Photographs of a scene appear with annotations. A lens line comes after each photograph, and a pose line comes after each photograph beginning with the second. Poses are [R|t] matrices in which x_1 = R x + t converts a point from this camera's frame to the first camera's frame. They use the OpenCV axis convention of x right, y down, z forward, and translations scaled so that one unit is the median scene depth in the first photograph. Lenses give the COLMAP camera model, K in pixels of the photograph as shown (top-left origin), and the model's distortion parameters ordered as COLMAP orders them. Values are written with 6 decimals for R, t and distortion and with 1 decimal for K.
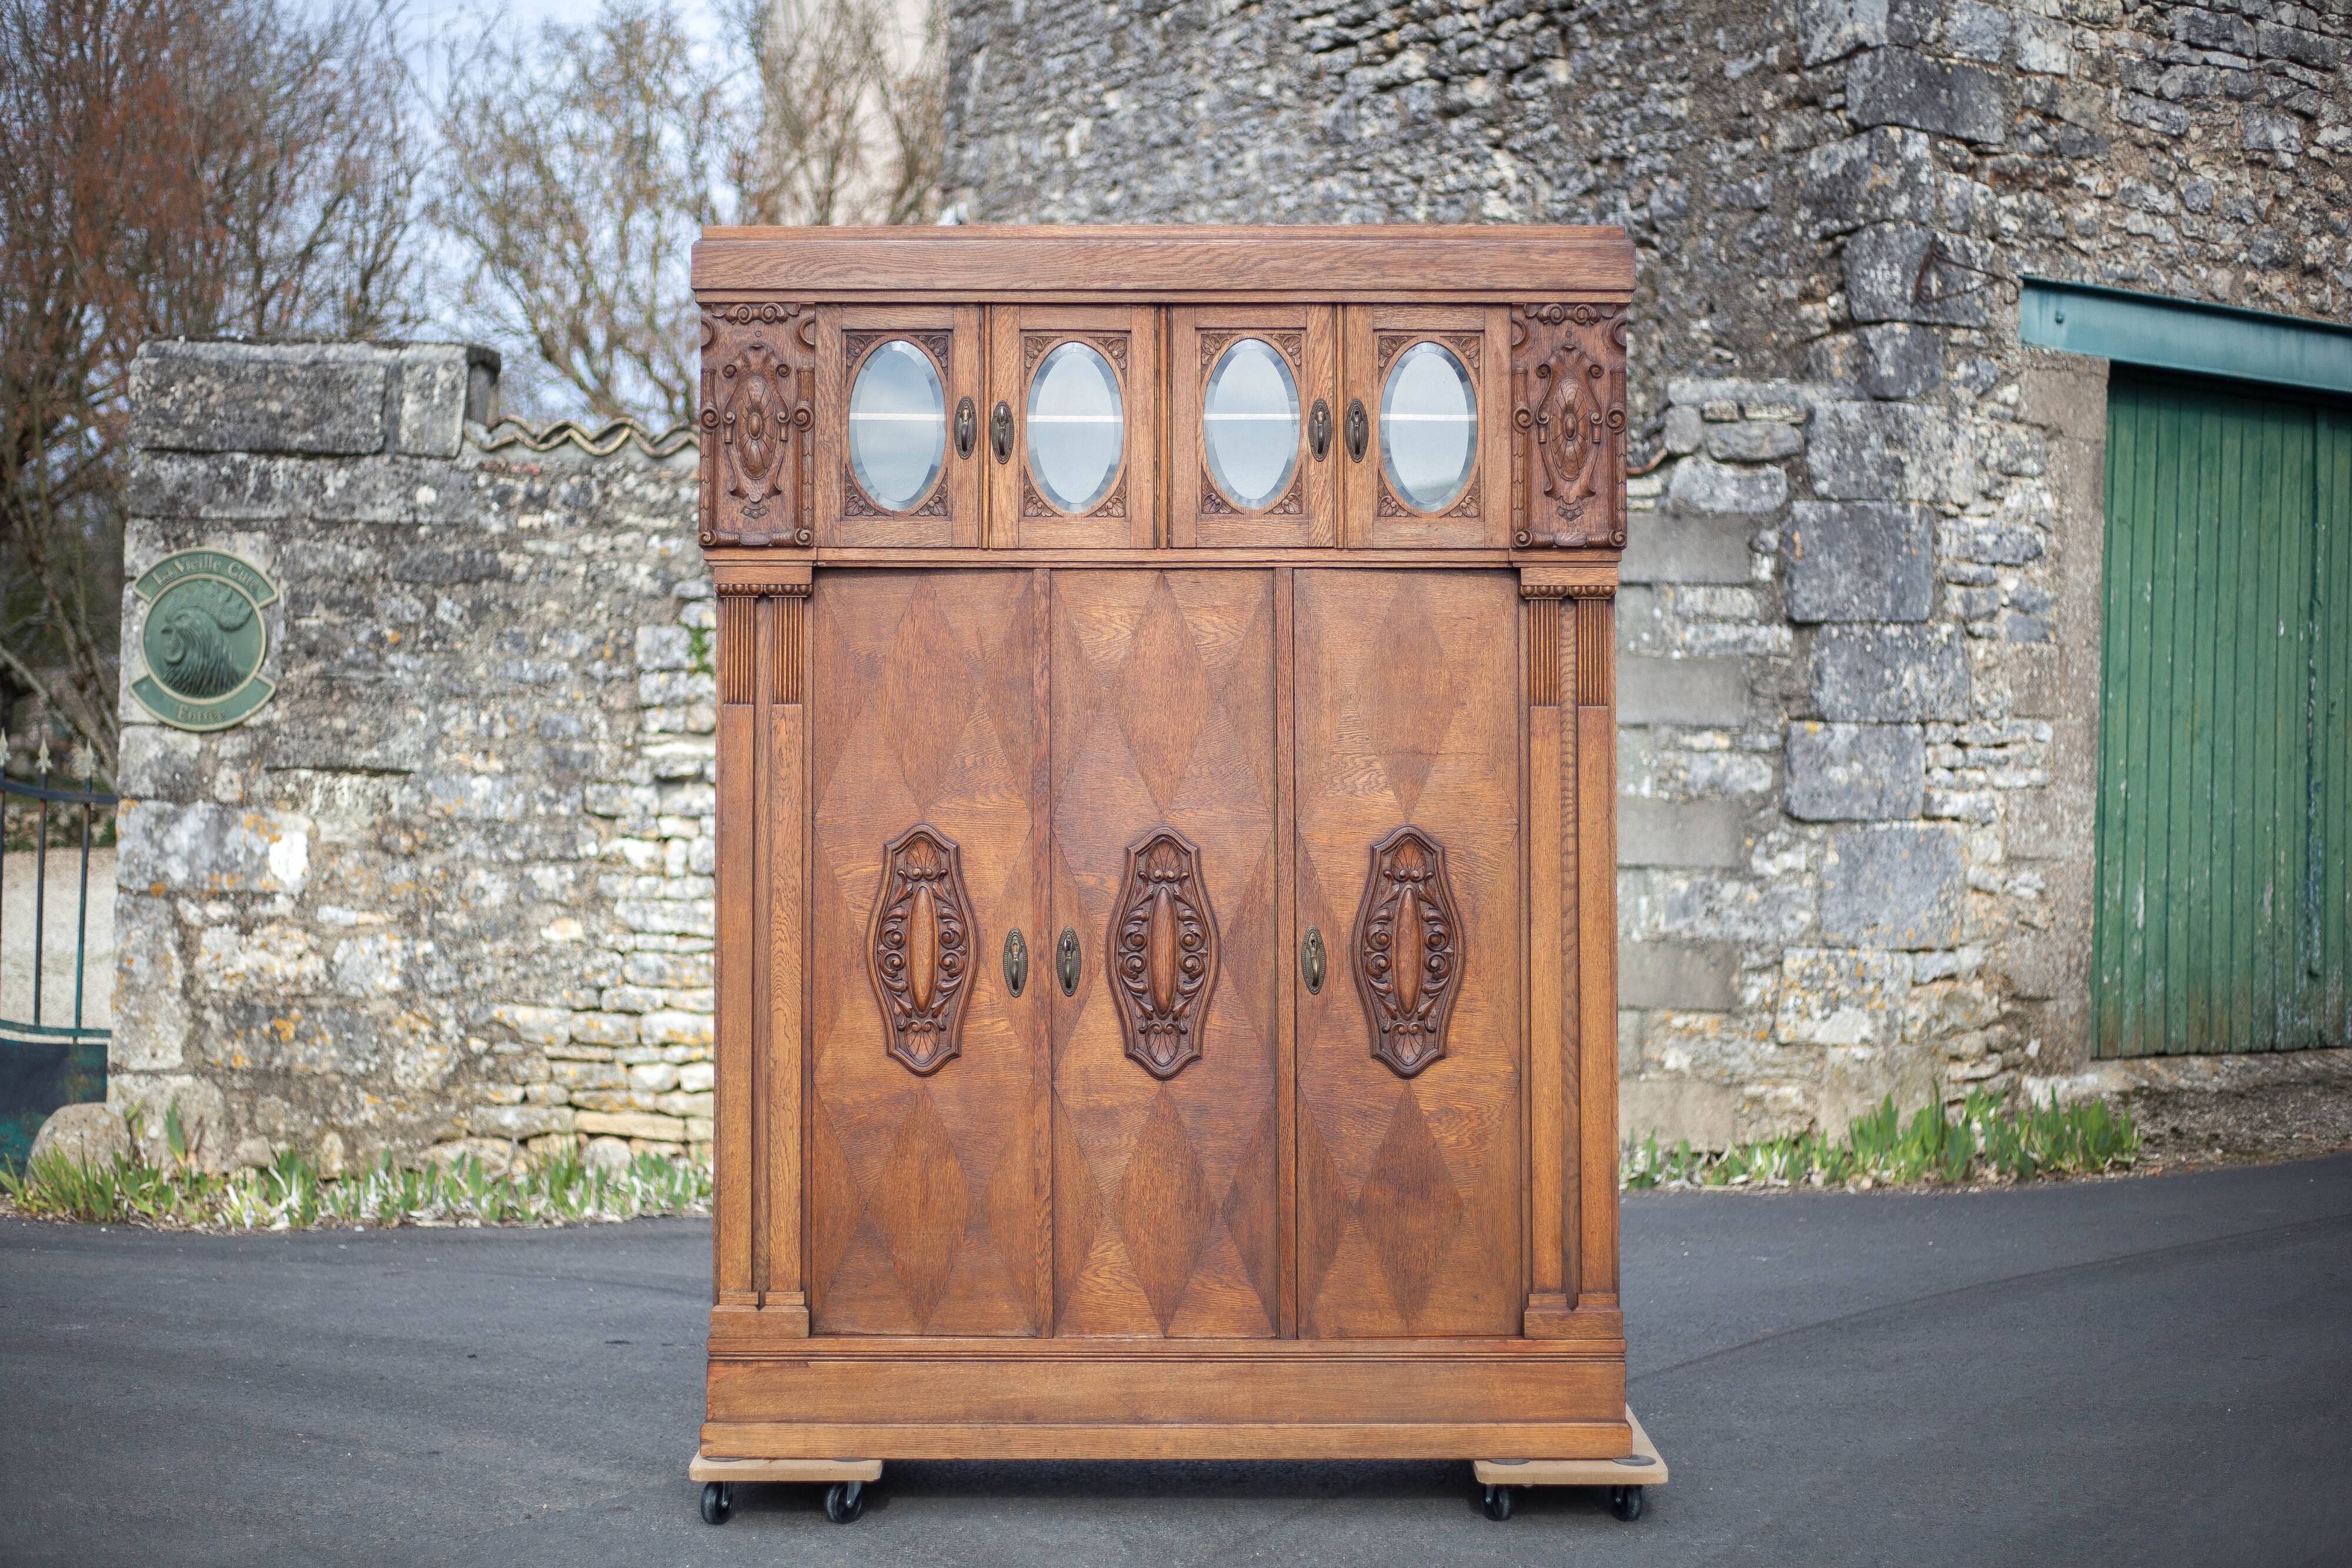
lens RADIAL K [[3431.2, 0, 1152.6], [0, 3431.2, 642.0], [0, 0, 1]] dist [-0.088829, -0.154539]
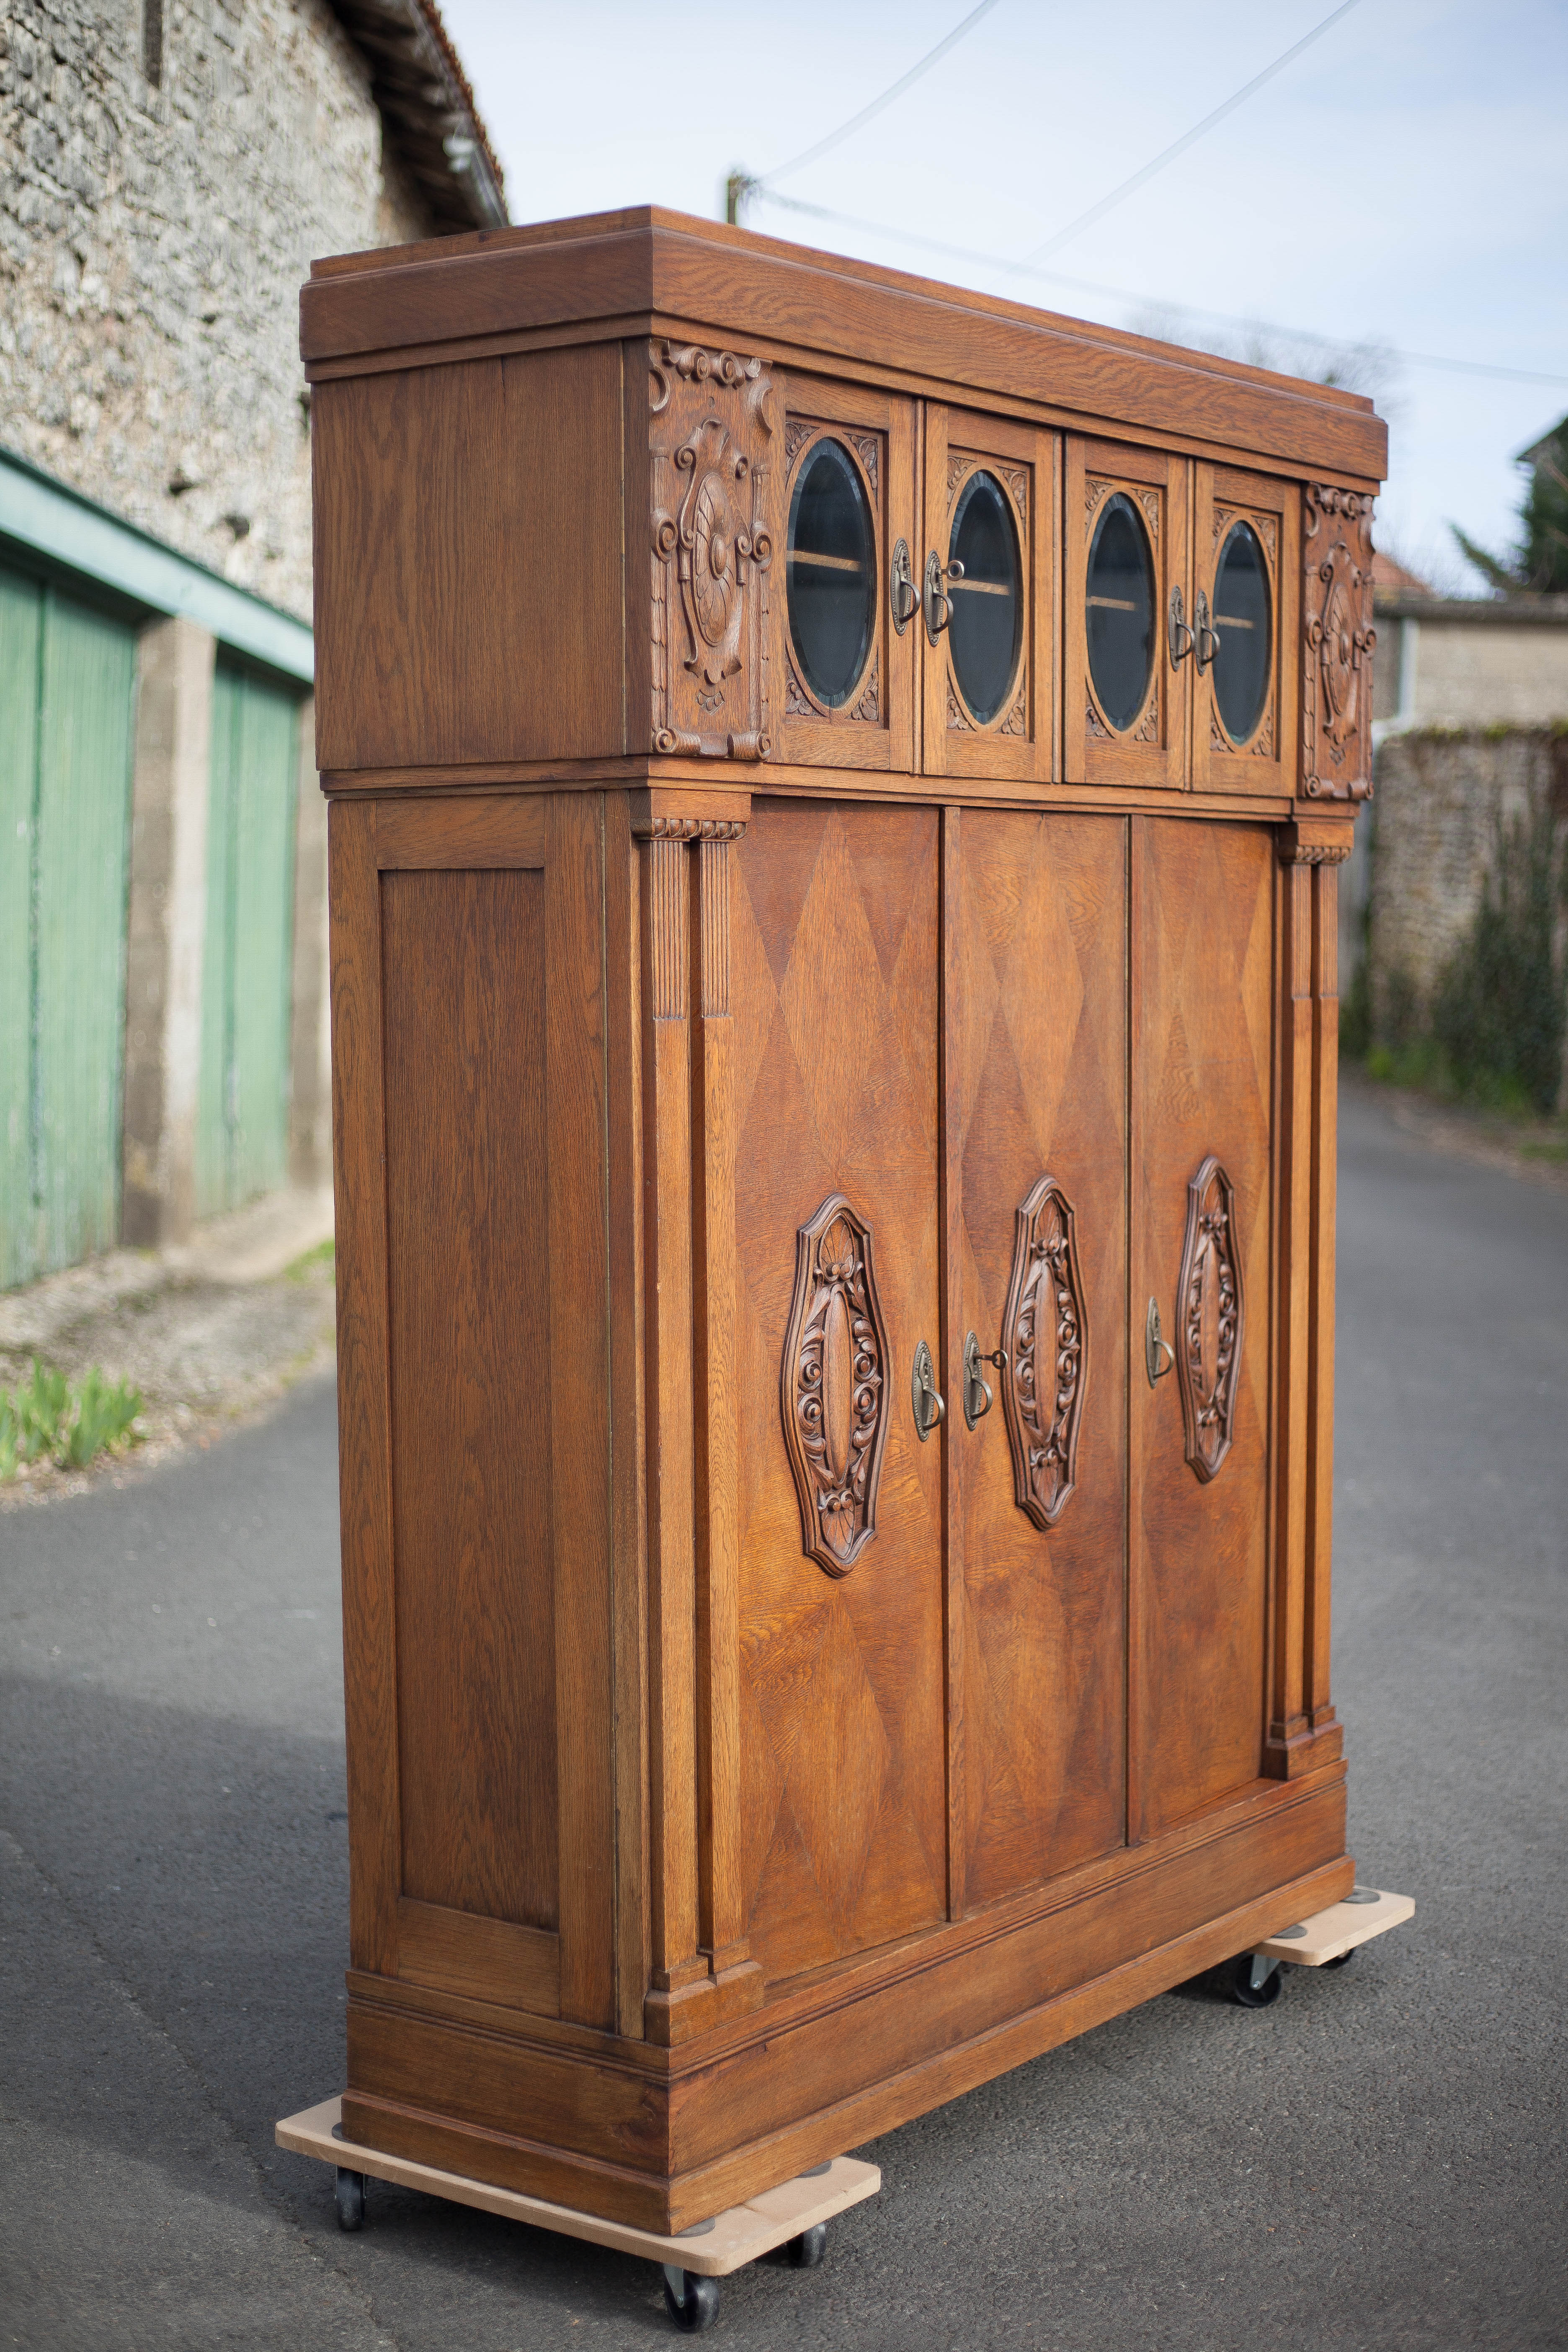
lens RADIAL K [[3431.4, 0, 784.0], [0, 3431.4, 1176.0], [0, 0, 1]] dist [-0.088829, -0.154539]
pose [[0.588946, -0.060272, 0.805922, -0.317835], [-0.030503, 0.994847, 0.096692, -0.007071], [-0.807597, -0.081529, 0.584072, 0.334432]]
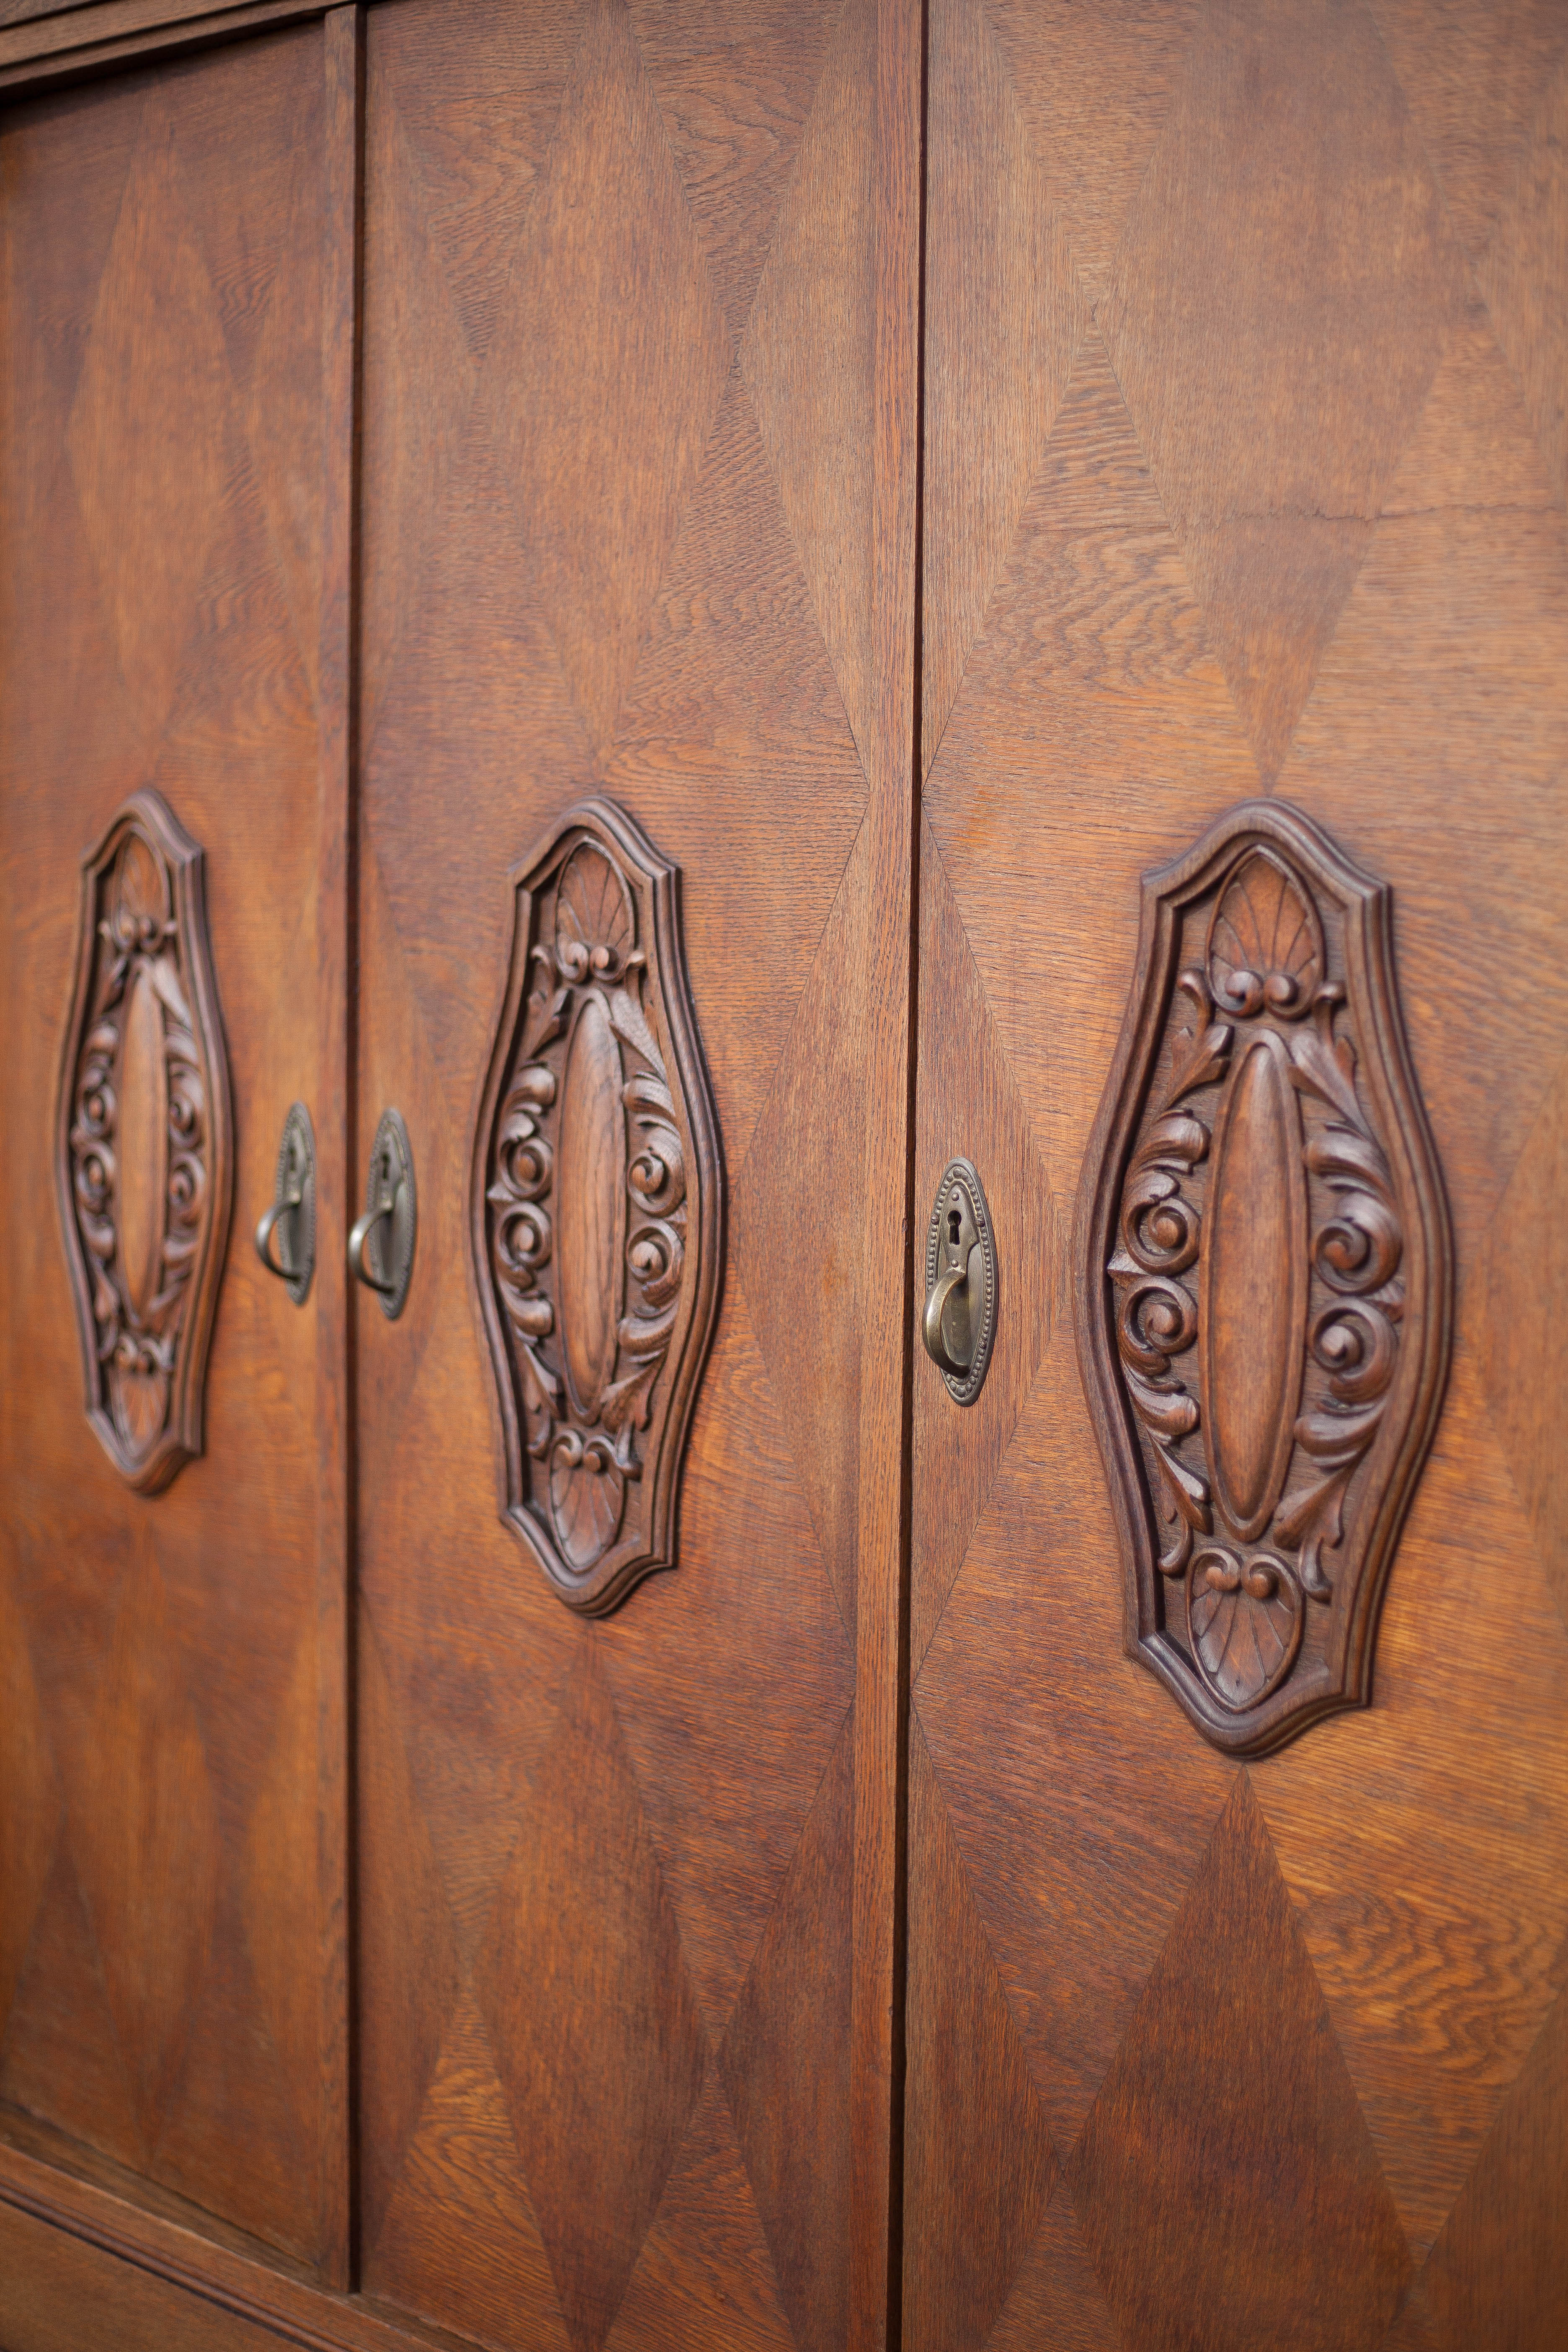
lens RADIAL K [[3431.0, 0, 835.8], [0, 3431.0, 1144.7], [0, 0, 1]] dist [-0.123183, 0.006675]
pose [[0.744724, 0.070046, -0.663686, 0.118207], [0.013383, 0.992709, 0.119788, 0.025499], [0.667238, -0.098091, 0.738357, 0.417611]]
